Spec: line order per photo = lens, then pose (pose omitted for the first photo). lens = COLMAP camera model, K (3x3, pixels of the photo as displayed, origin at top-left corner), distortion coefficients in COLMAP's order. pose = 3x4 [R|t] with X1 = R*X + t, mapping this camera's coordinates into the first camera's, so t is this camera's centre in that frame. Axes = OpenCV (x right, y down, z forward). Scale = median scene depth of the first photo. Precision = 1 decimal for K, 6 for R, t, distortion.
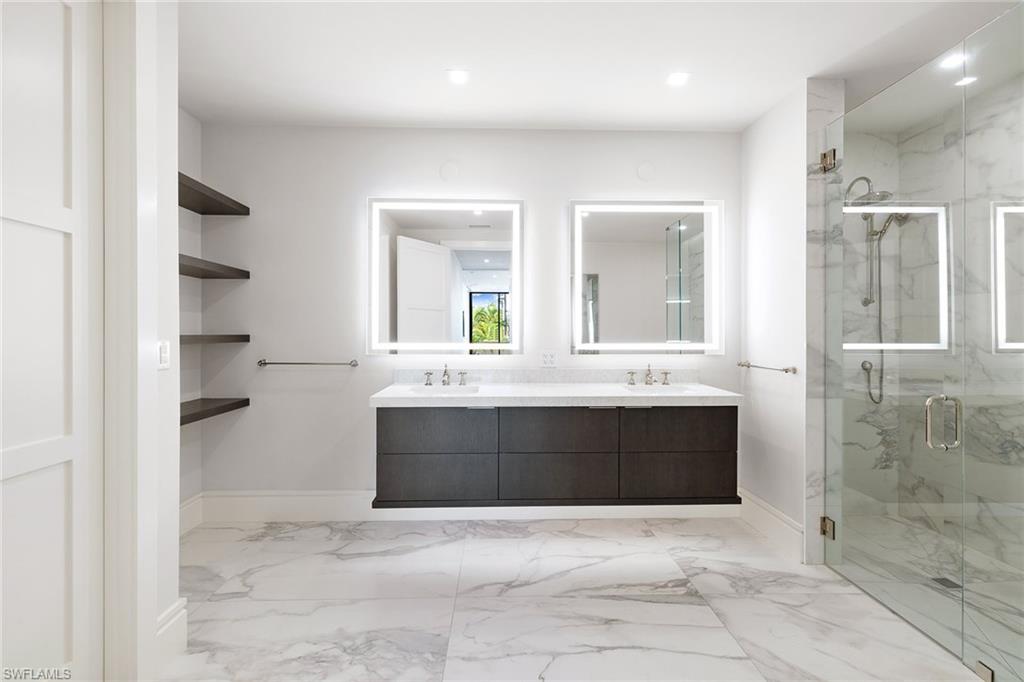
lens RADIAL K [[430.9, 0, 516.6], [0, 430.9, 337.3], [0, 0, 1]] dist [0.000195, 0.000179]
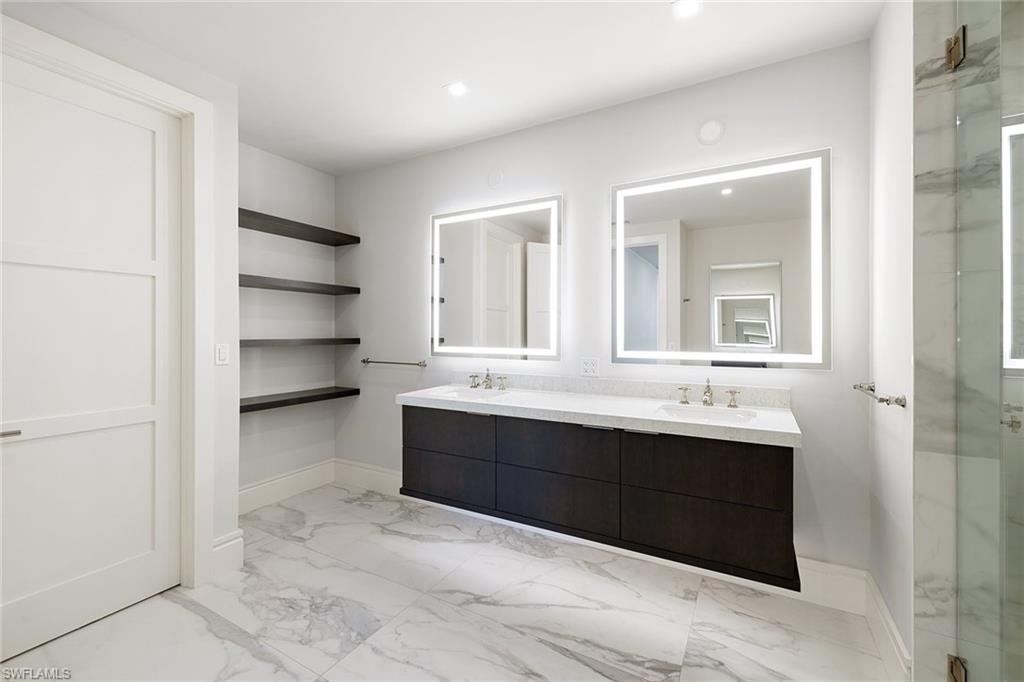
lens RADIAL K [[430.9, 0, 516.1], [0, 430.9, 335.6], [0, 0, 1]] dist [0.000195, 0.000179]
pose [[0.857823, 0.003079, -0.513936, 0.500712], [-0.005316, 0.999982, -0.002883, -0.014786], [0.513917, 0.005205, 0.857824, 0.187872]]
